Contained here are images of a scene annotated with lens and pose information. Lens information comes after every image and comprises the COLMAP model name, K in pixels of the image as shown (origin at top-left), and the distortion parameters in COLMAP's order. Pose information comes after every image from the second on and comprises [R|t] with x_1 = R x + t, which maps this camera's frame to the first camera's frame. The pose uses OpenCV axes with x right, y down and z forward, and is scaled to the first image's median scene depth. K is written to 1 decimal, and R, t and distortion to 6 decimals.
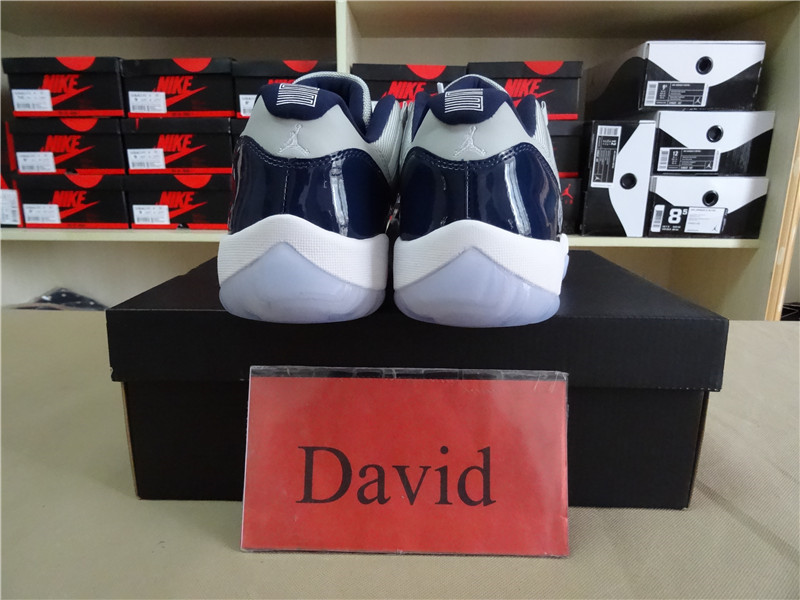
lens RADIAL K [[573.4, 0, 400.7], [0, 573.4, 301.7], [0, 0, 1]] dist [0.007615, -0.010784]
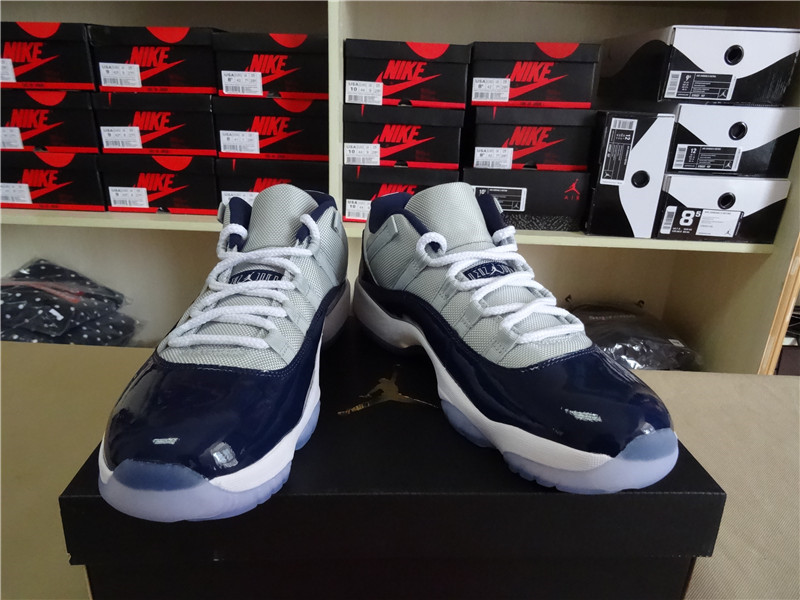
lens RADIAL K [[573.4, 0, 402.0], [0, 573.4, 302.4], [0, 0, 1]] dist [0.007615, -0.010784]
pose [[0.999599, 0.027611, 0.006297, 0.009673], [-0.028156, 0.992835, 0.116129, -0.108919], [-0.003045, -0.116260, 0.993214, 0.053311]]
